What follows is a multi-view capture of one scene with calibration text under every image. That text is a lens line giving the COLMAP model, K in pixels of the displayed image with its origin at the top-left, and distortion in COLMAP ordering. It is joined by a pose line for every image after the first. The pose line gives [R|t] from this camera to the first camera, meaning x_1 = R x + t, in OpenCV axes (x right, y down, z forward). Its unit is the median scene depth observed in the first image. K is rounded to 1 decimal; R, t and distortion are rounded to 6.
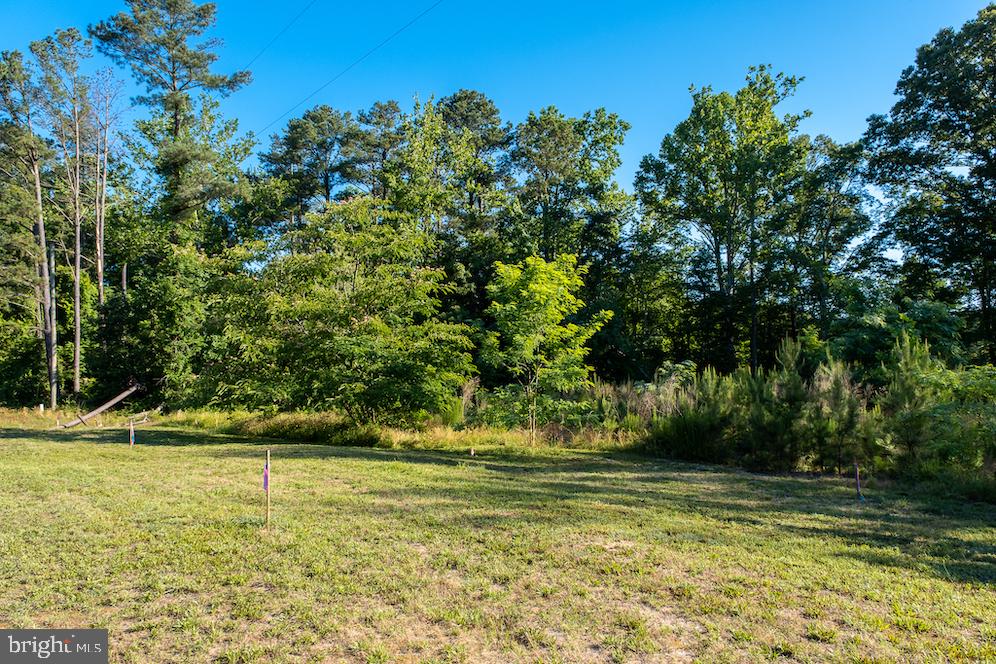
lens RADIAL K [[700.7, 0, 498.0], [0, 700.7, 332.0], [0, 0, 1]] dist [0.001916, 0.042194]
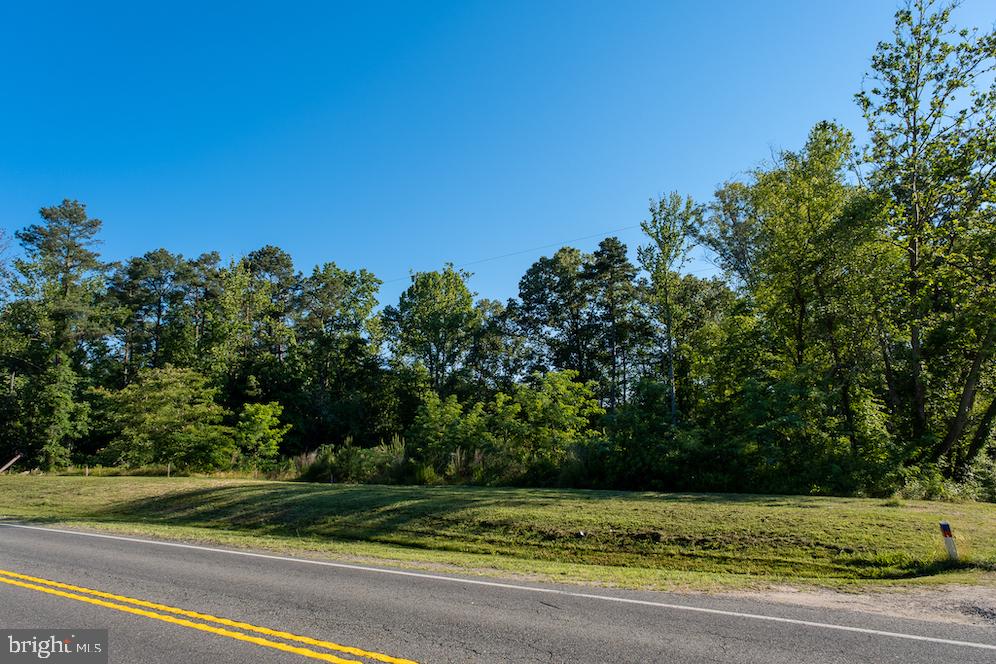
lens RADIAL K [[678.8, 0, 498.0], [0, 678.8, 332.0], [0, 0, 1]] dist [-0.003409, 0.002878]
pose [[0.967763, 0.050110, 0.246826, 0.102439], [-0.022695, 0.993371, -0.112690, -0.039997], [-0.250837, 0.103455, 0.962485, -0.624423]]
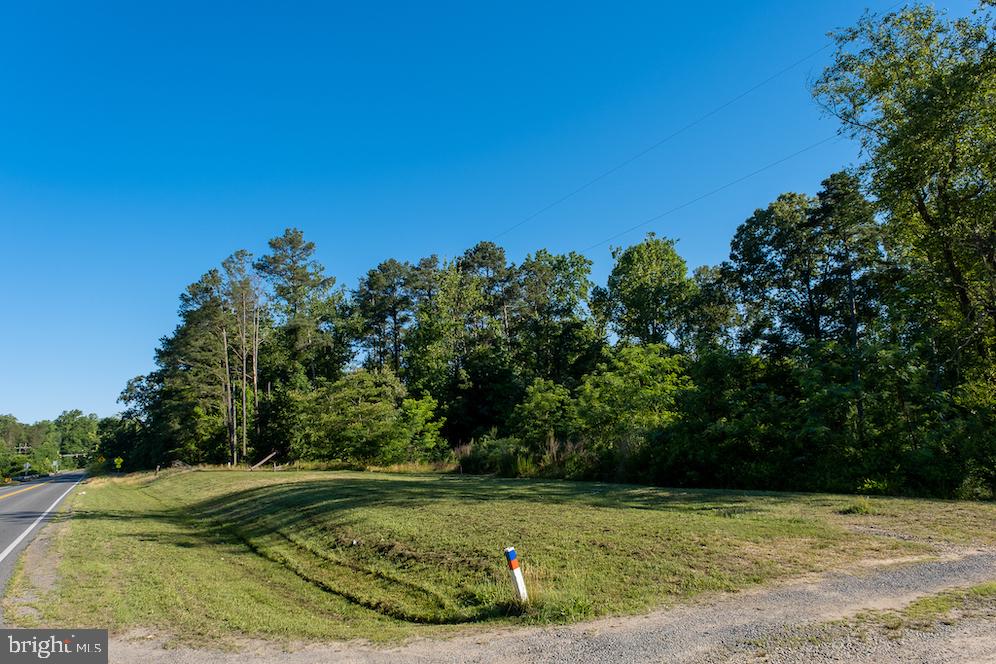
lens RADIAL K [[700.7, 0, 498.0], [0, 700.7, 332.0], [0, 0, 1]] dist [0.001916, 0.042194]
pose [[0.985071, -0.050993, -0.164423, 0.312066], [0.036818, 0.995428, -0.088137, -0.042317], [0.168166, 0.080768, 0.982444, -0.606466]]
